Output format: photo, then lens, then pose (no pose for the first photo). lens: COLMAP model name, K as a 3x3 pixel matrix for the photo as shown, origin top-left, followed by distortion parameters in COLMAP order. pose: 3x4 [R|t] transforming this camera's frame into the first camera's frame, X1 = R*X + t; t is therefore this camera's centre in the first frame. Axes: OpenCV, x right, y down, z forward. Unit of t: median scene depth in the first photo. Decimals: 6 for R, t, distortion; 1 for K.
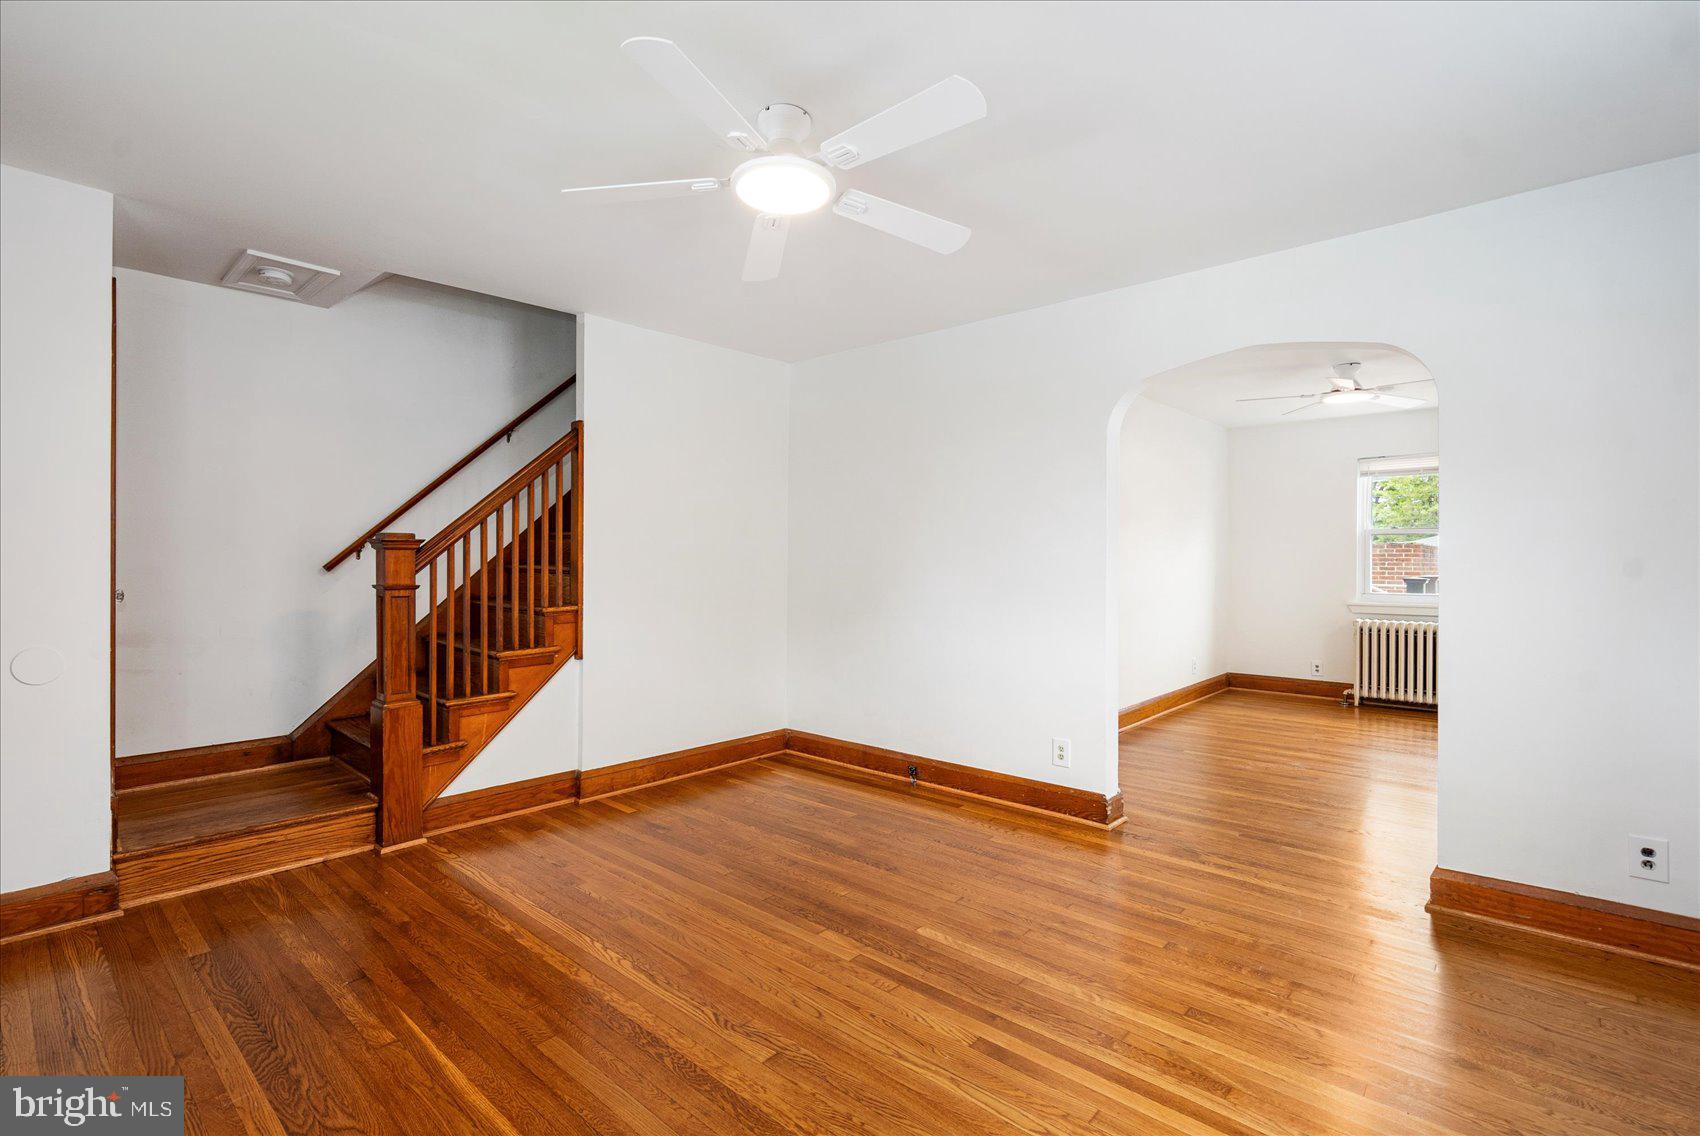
lens RADIAL K [[776.9, 0, 858.9], [0, 776.9, 561.7], [0, 0, 1]] dist [-0.012308, 0.003905]
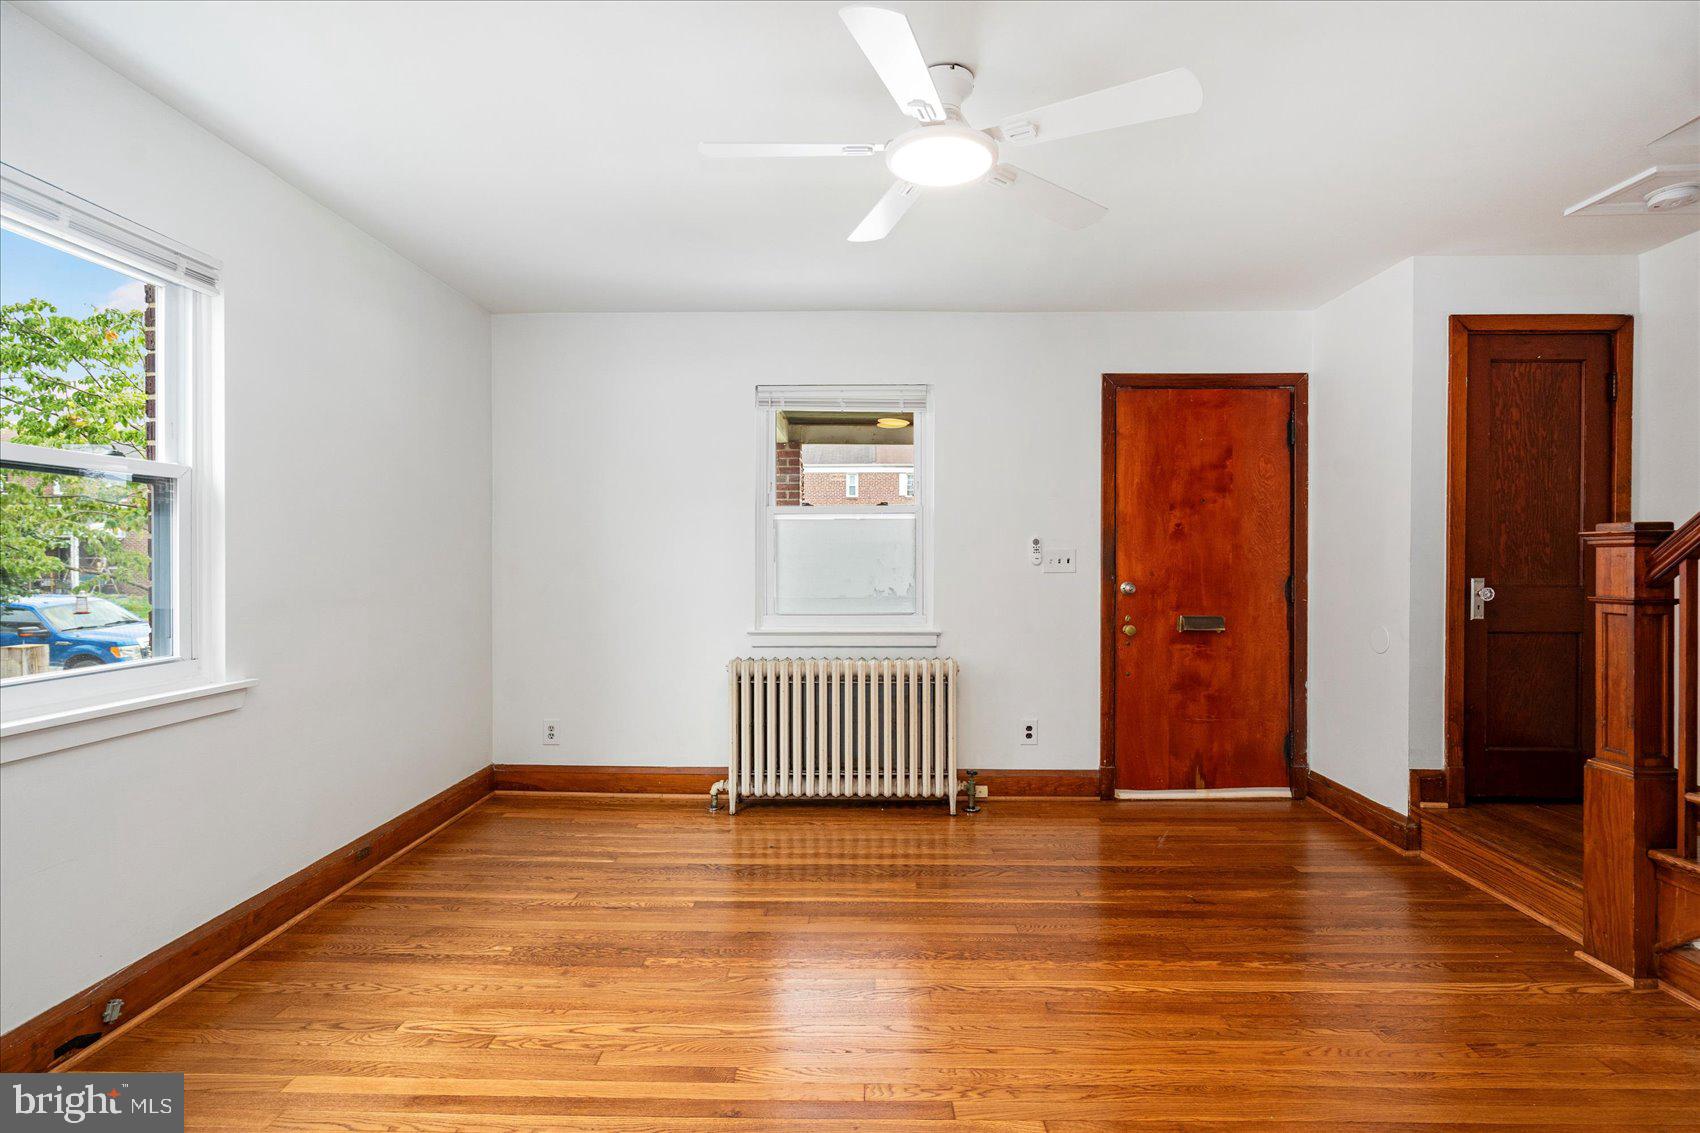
lens RADIAL K [[776.9, 0, 844.4], [0, 776.9, 564.3], [0, 0, 1]] dist [-0.012308, 0.003905]
pose [[-0.765751, 0.000840, -0.643137, 0.420372], [-0.007034, 0.999928, 0.009682, -0.002238], [0.643099, 0.011937, -0.765690, 1.162507]]
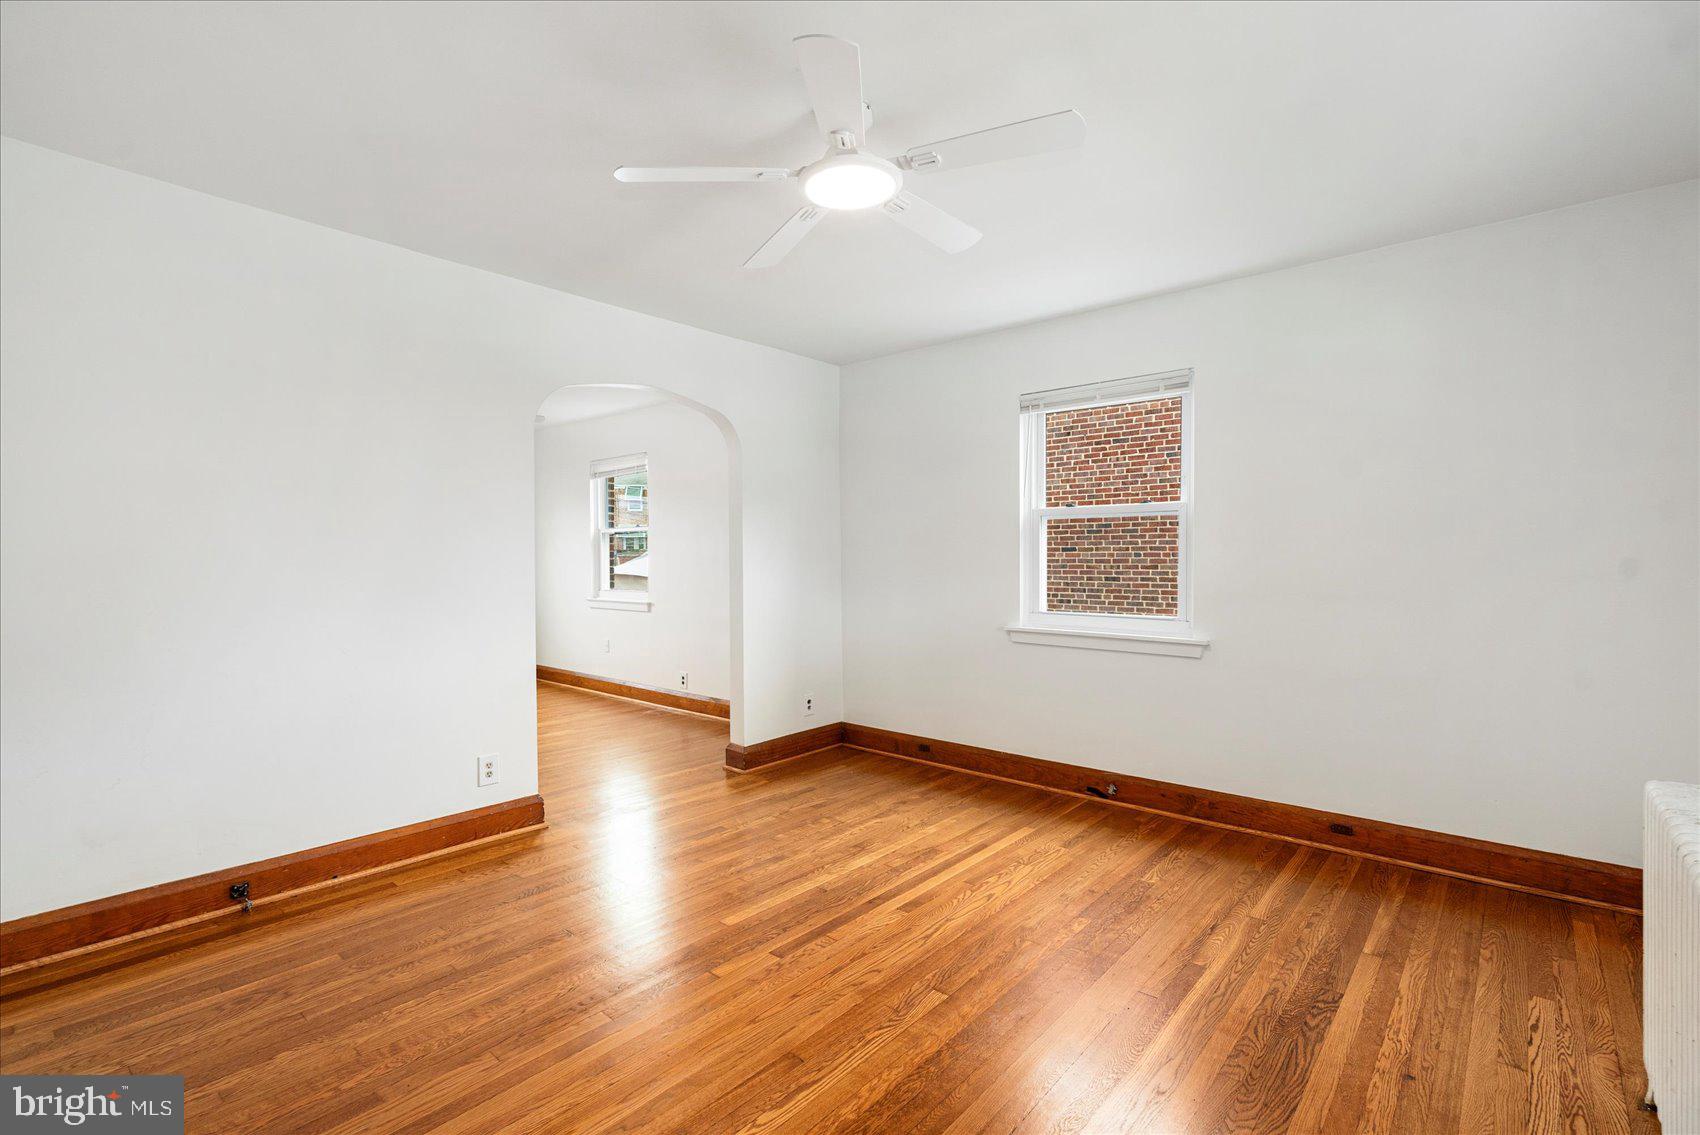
lens RADIAL K [[776.9, 0, 852.1], [0, 776.9, 558.5], [0, 0, 1]] dist [-0.012308, 0.003905]
pose [[-0.004835, -0.005195, 0.999975, -0.784212], [0.003118, 0.999982, 0.005210, -0.003219], [-0.999983, 0.003143, -0.004819, 0.710398]]
